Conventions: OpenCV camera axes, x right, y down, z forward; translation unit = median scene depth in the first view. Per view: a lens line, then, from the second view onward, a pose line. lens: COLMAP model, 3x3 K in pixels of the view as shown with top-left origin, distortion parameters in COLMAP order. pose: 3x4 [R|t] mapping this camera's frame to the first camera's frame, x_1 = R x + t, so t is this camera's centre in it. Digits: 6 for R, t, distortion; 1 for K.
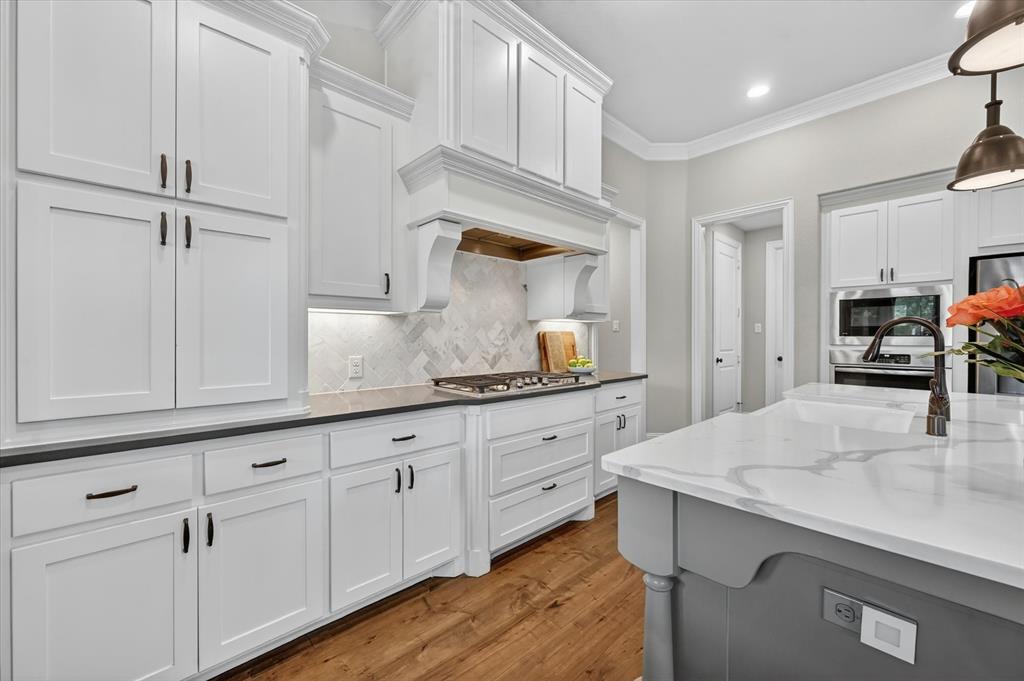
lens RADIAL K [[406.4, 0, 508.2], [0, 406.4, 337.1], [0, 0, 1]] dist [-0.001513, -0.000337]
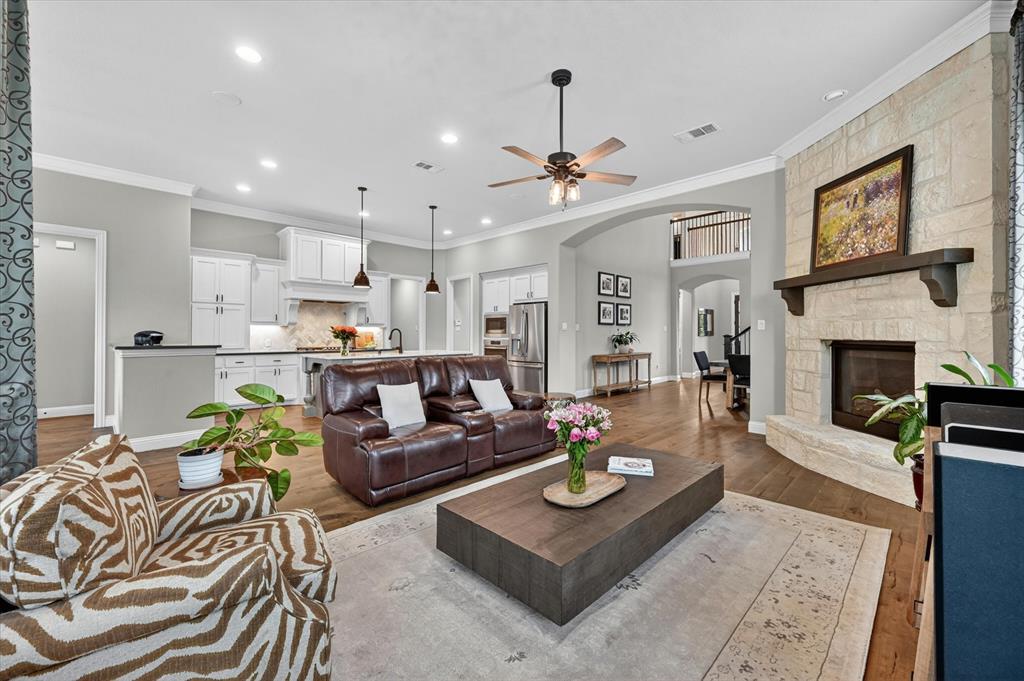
lens RADIAL K [[406.4, 0, 504.6], [0, 406.4, 329.9], [0, 0, 1]] dist [-0.001513, -0.000337]
pose [[0.999348, 0.001046, 0.036100, 1.512838], [-0.000586, 0.999918, -0.012758, 0.012105], [-0.036111, 0.012728, 0.999267, -2.499948]]
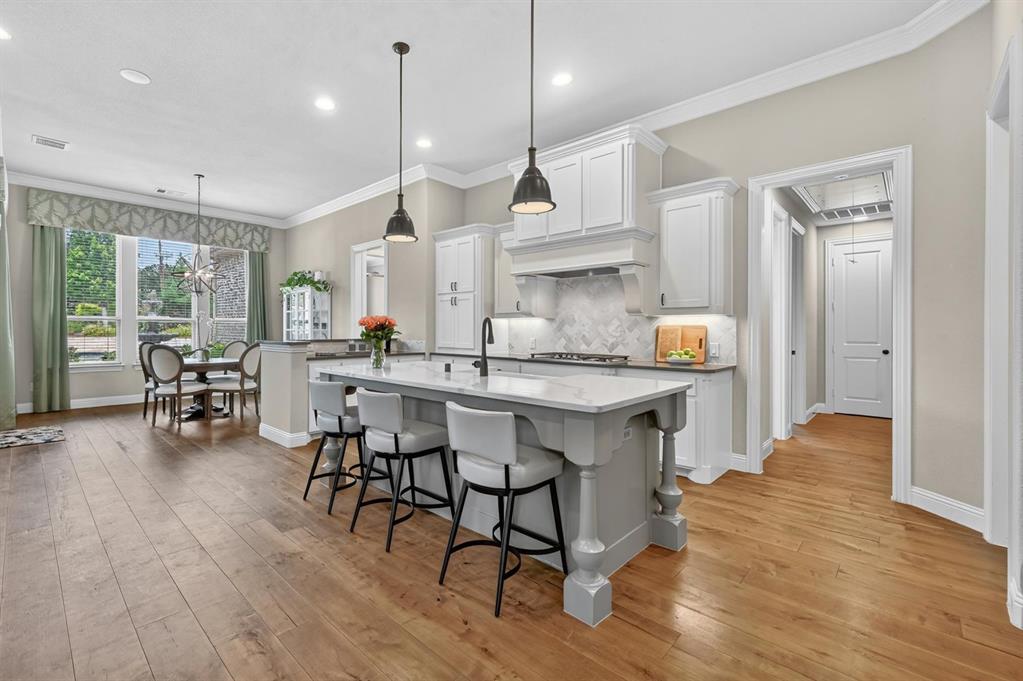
lens RADIAL K [[440.2, 0, 465.1], [0, 440.2, 335.0], [0, 0, 1]] dist [-0.000702, -0.000133]
pose [[0.032044, 0.006337, -0.999466, 2.212569], [-0.009142, 0.999940, 0.006047, 0.018339], [0.999445, 0.008943, 0.032100, 0.645557]]
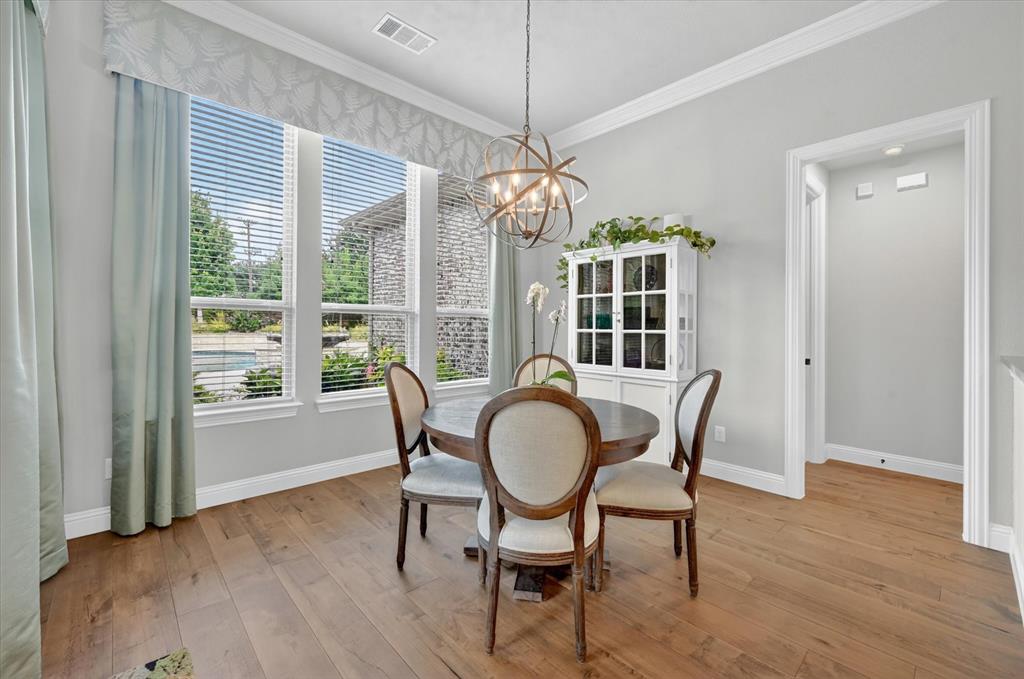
lens RADIAL K [[423.5, 0, 515.5], [0, 423.5, 330.1], [0, 0, 1]] dist [-0.010302, -0.000286]
pose [[-0.005389, 0.000636, -0.999985, 0.226358], [-0.013953, 0.999902, 0.000711, 0.011927], [0.999888, 0.013956, -0.005379, -1.123940]]
